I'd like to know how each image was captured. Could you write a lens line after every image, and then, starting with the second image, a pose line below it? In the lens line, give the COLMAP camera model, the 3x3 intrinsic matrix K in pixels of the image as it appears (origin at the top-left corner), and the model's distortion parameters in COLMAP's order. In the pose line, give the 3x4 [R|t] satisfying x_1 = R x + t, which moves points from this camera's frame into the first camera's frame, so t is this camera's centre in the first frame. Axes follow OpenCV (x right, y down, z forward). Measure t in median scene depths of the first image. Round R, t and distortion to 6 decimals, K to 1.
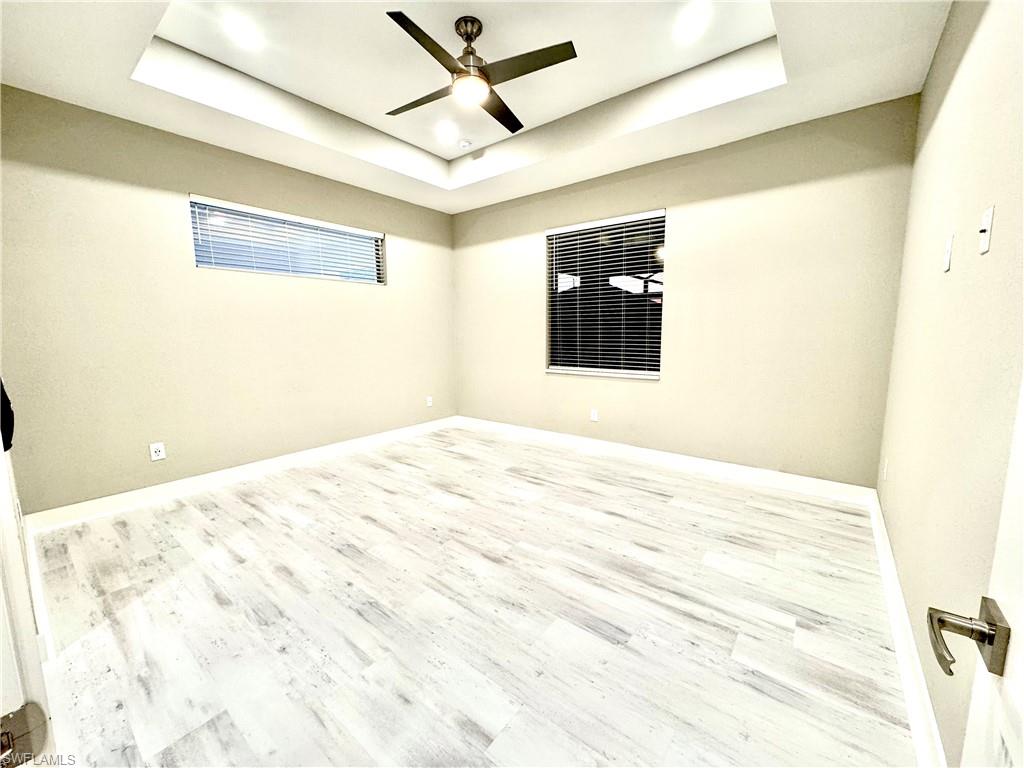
lens RADIAL K [[406.4, 0, 511.5], [0, 406.4, 381.4], [0, 0, 1]] dist [-0.002342, 0.000091]
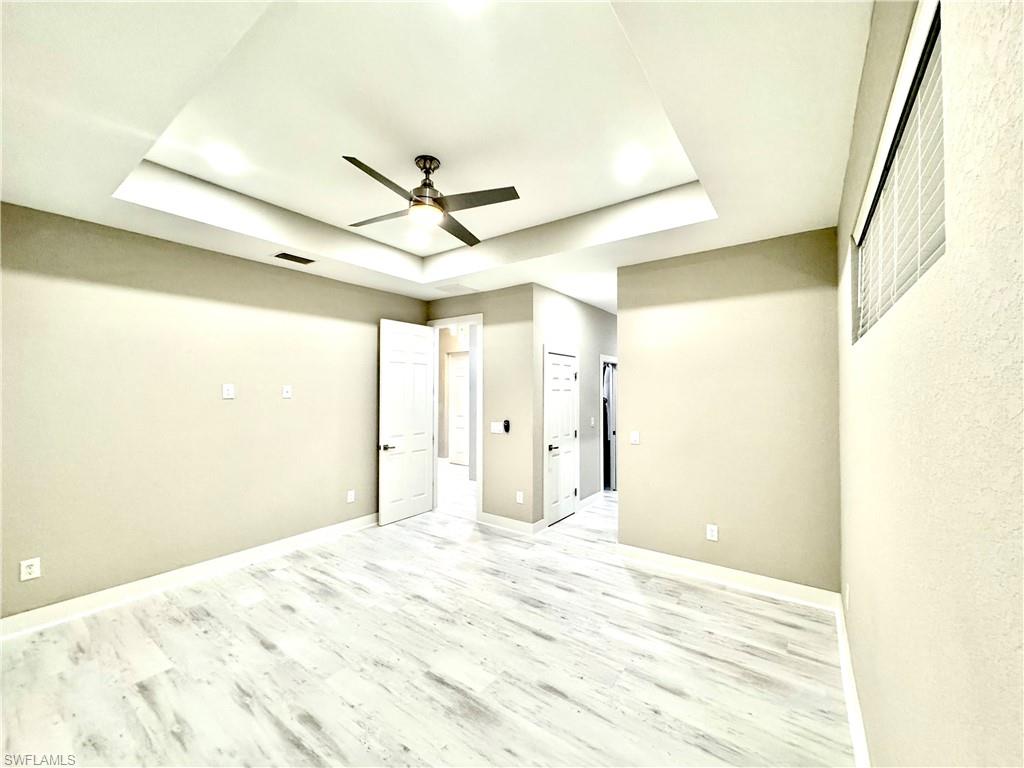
lens RADIAL K [[406.4, 0, 511.5], [0, 406.4, 381.4], [0, 0, 1]] dist [-0.002342, 0.000091]
pose [[-0.999126, 0.005717, -0.041416, -0.256698], [0.001416, 0.994665, 0.103144, -0.355224], [0.041785, 0.102995, -0.993804, 1.964528]]
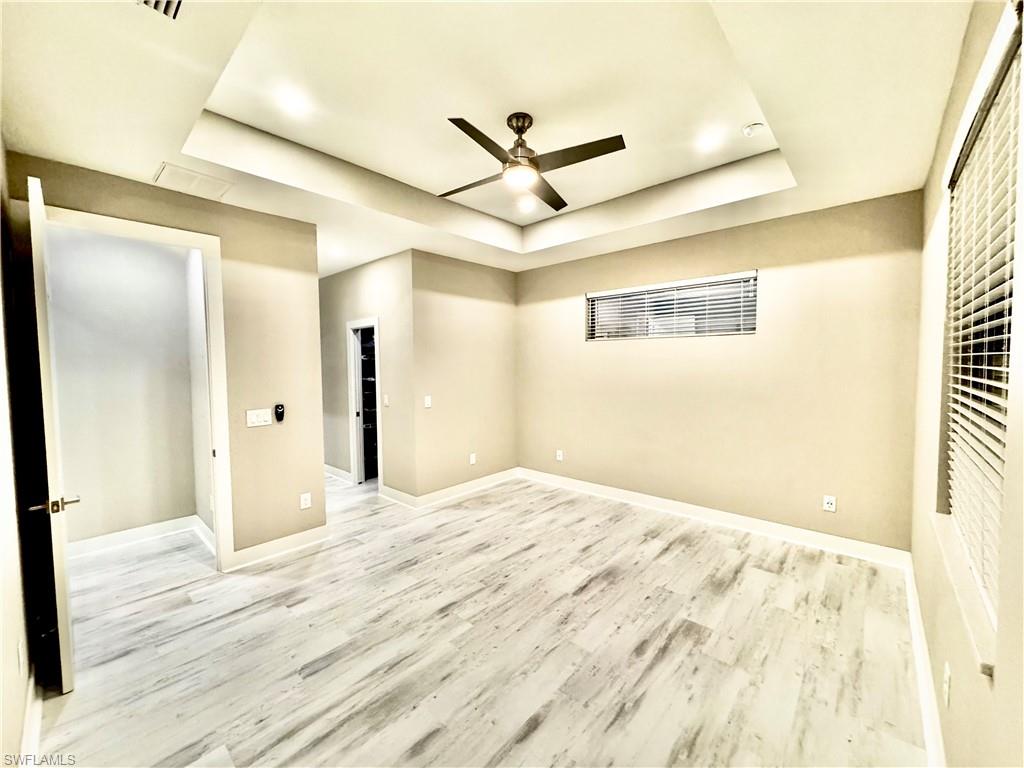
lens RADIAL K [[406.4, 0, 511.5], [0, 406.4, 381.4], [0, 0, 1]] dist [-0.002342, 0.000091]
pose [[-0.063056, 0.054738, -0.996508, 0.892294], [-0.116280, 0.991291, 0.061809, -0.238786], [0.991213, 0.119771, -0.056142, 1.009655]]
